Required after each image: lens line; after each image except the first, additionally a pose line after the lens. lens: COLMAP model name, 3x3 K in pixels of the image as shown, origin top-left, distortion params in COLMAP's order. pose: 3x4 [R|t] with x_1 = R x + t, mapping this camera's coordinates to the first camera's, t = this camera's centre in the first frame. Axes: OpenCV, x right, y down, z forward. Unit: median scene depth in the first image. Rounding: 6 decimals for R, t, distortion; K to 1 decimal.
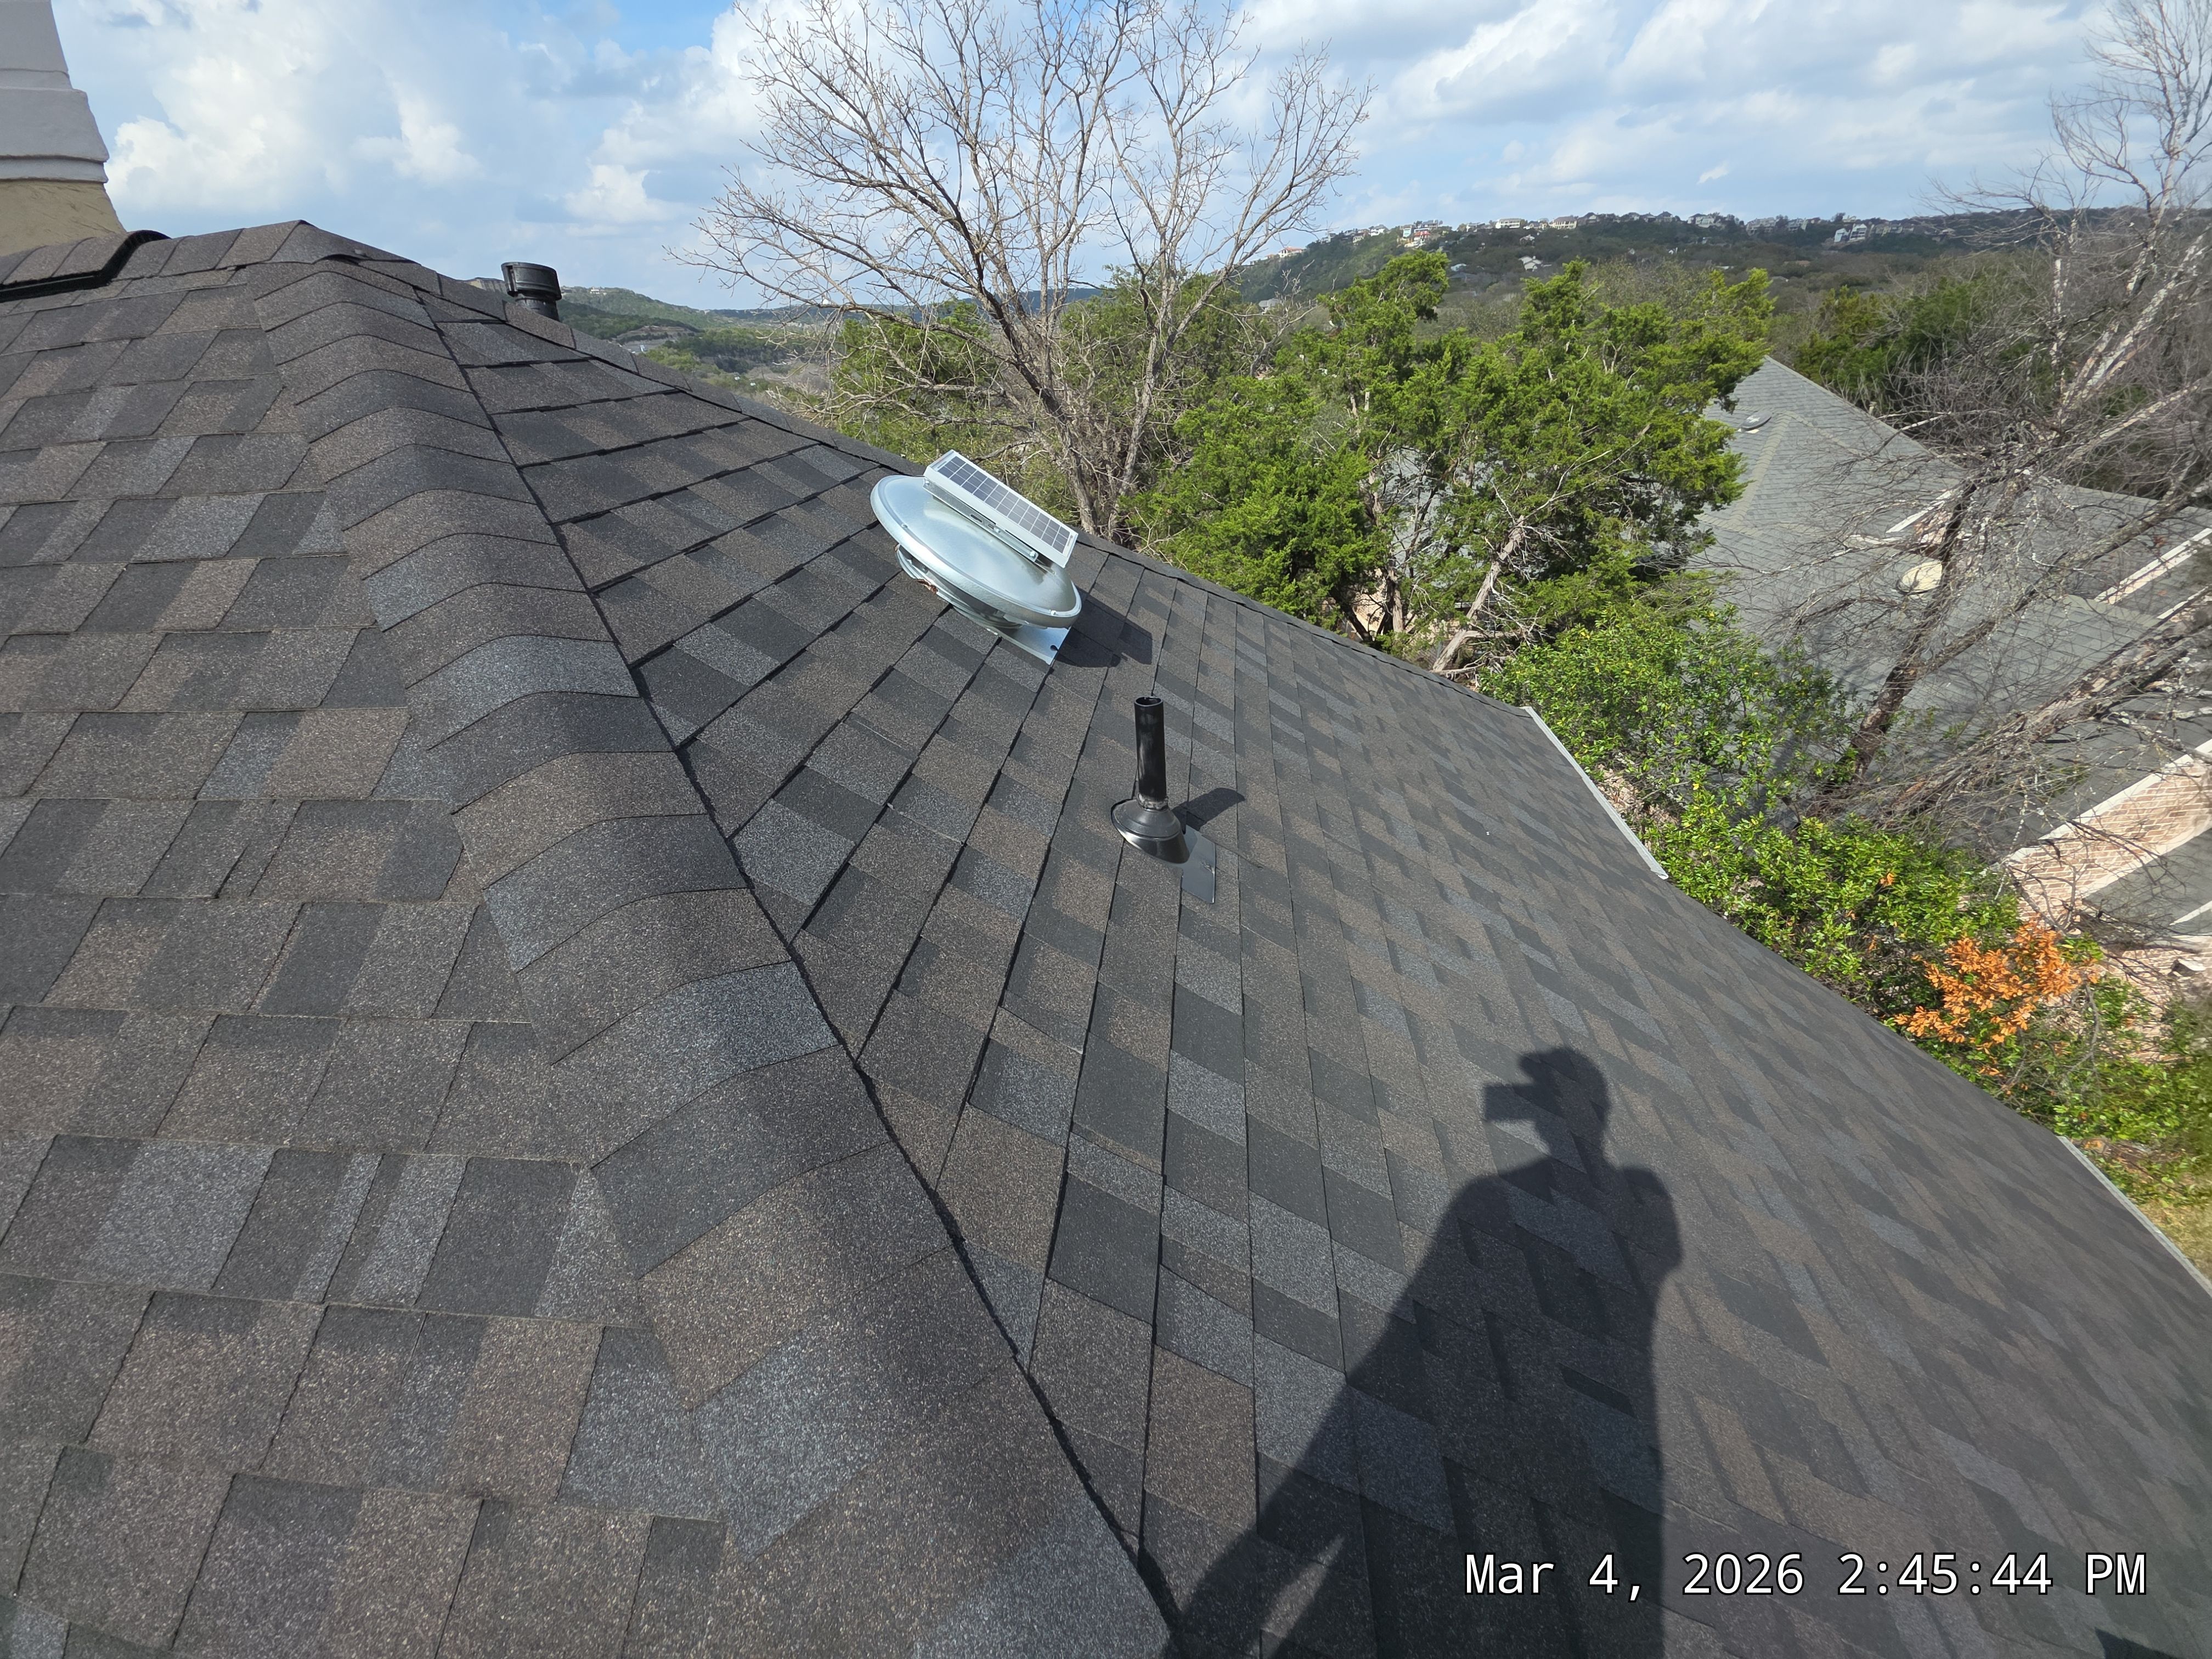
lens RADIAL K [[869.8, 0, 1114.0], [0, 869.8, 831.1], [0, 0, 1]] dist [0.018038, -0.010252]
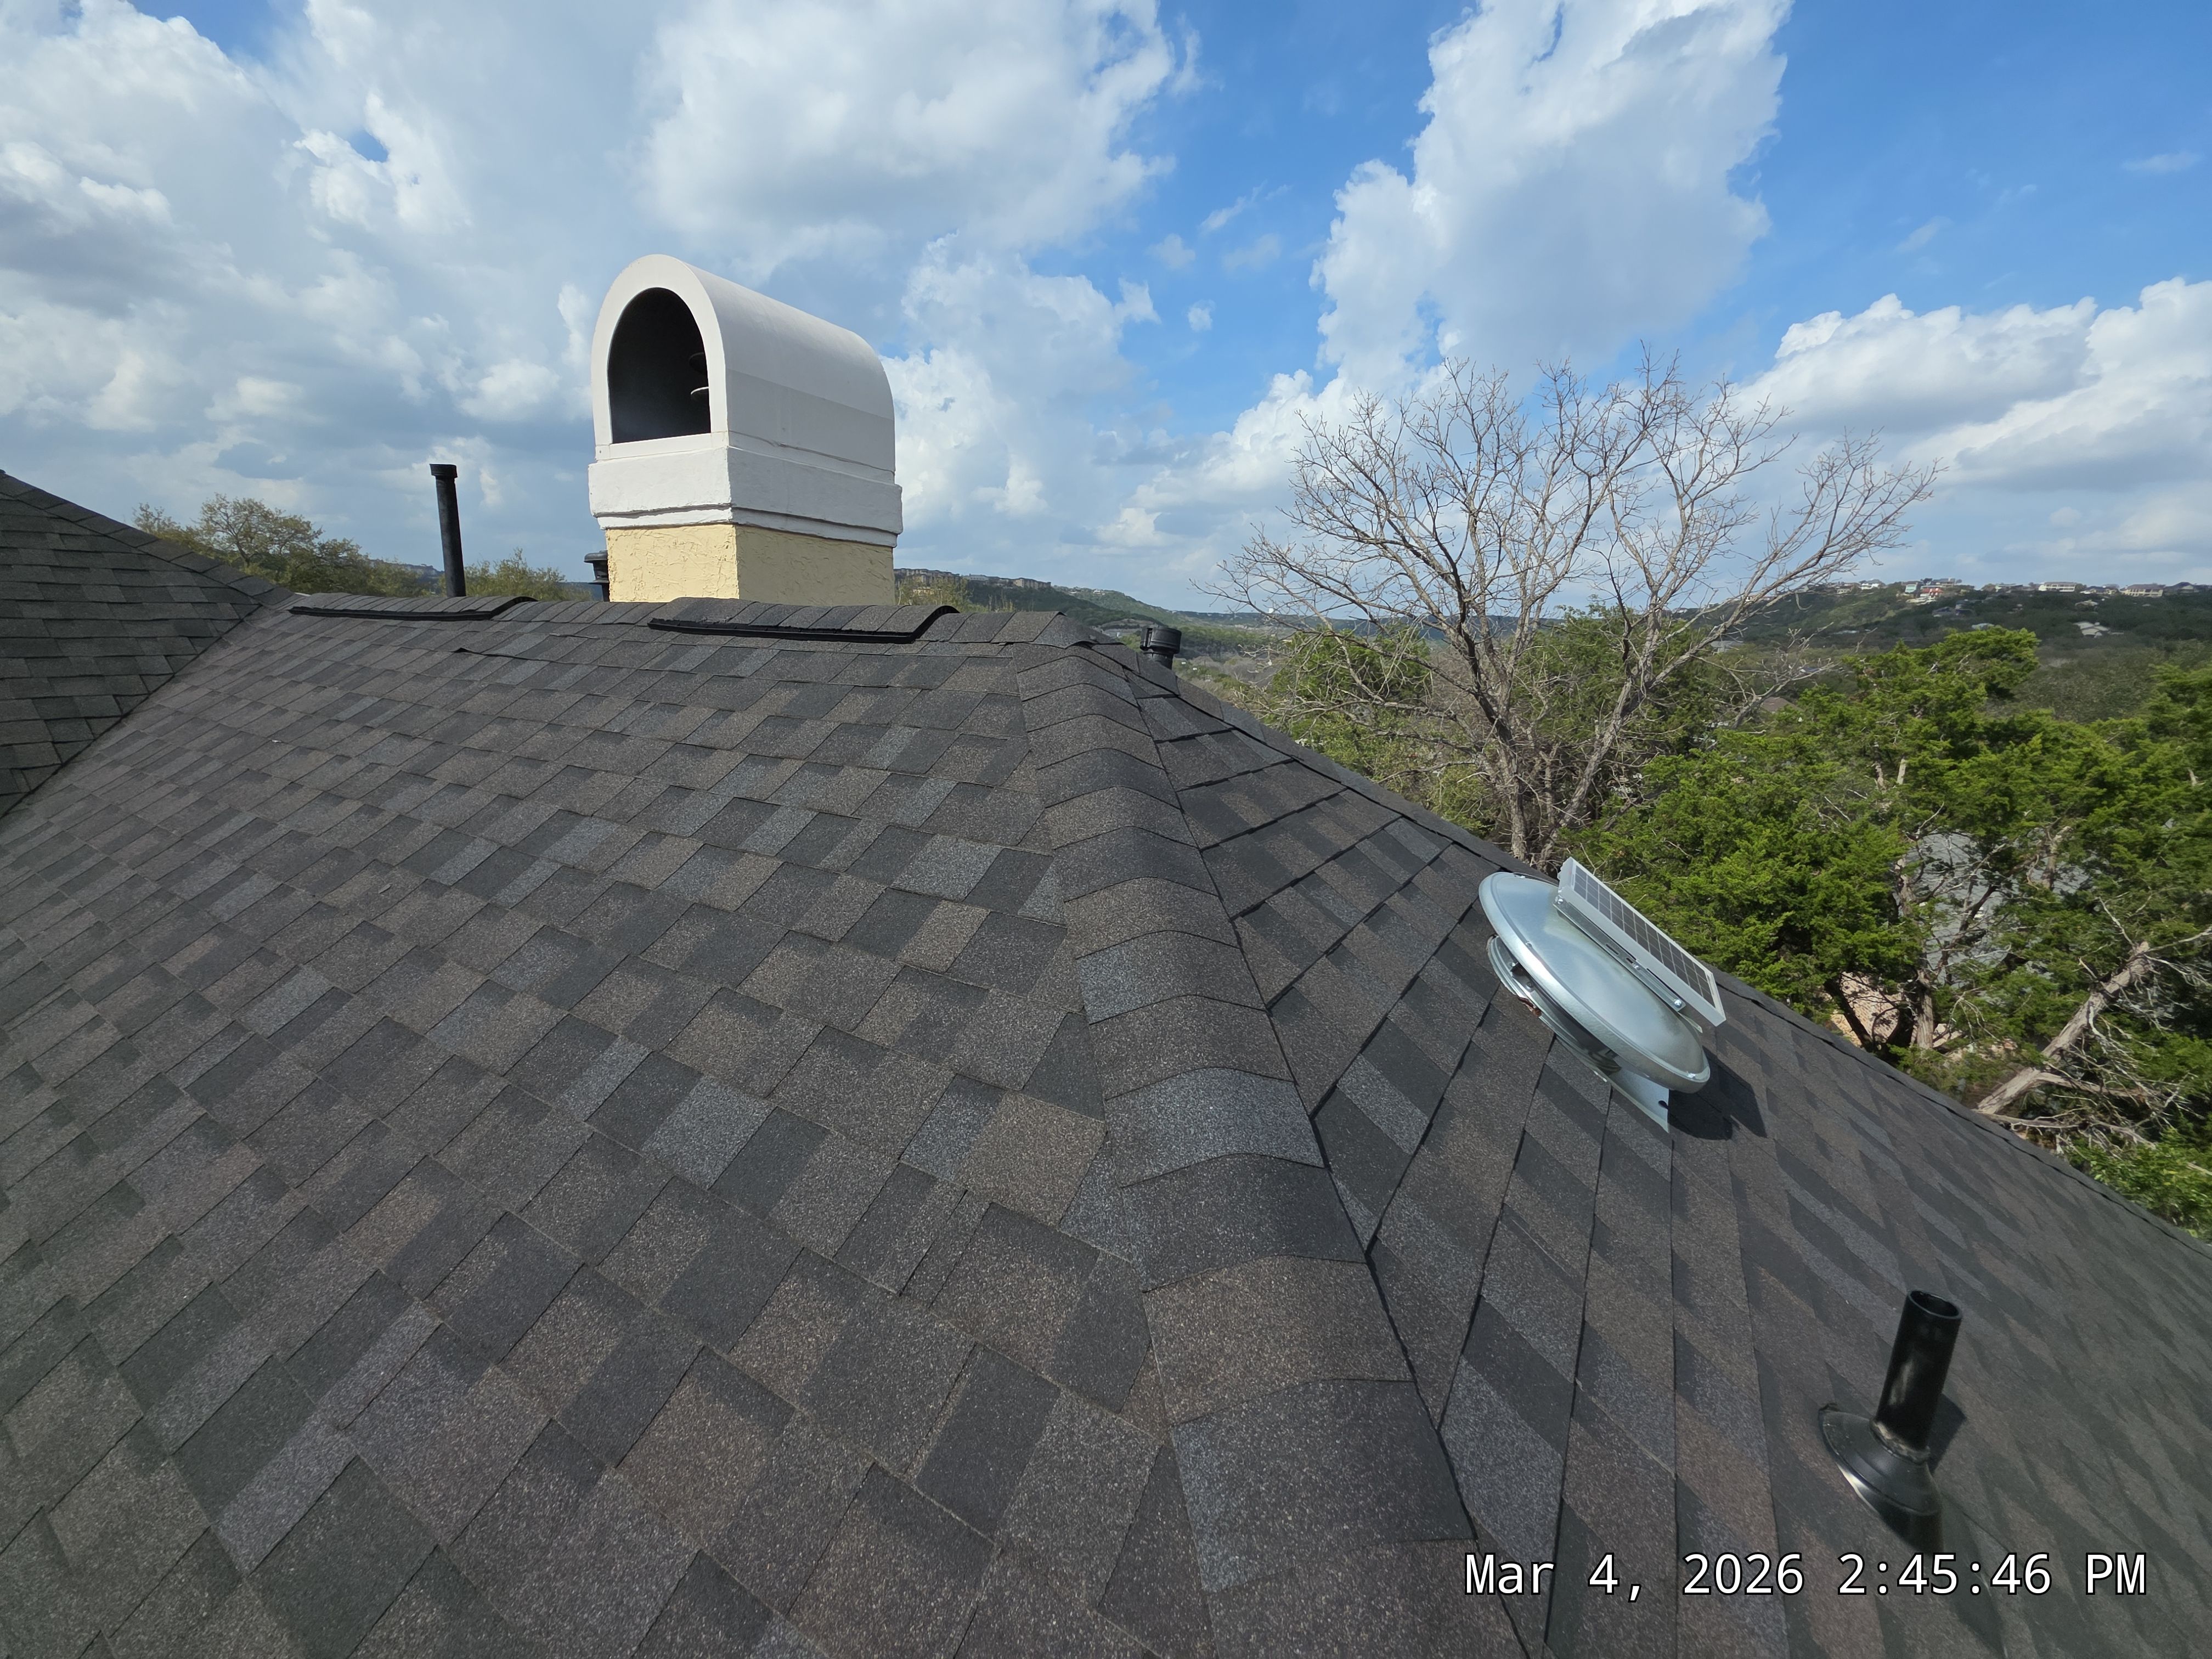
lens RADIAL K [[877.0, 0, 1113.5], [0, 877.0, 830.2], [0, 0, 1]] dist [0.012255, -0.008515]
pose [[0.900043, 0.169810, -0.401356, -0.277157], [-0.281566, 0.929521, -0.238142, -0.125178], [0.332629, 0.327346, 0.884422, 0.034815]]
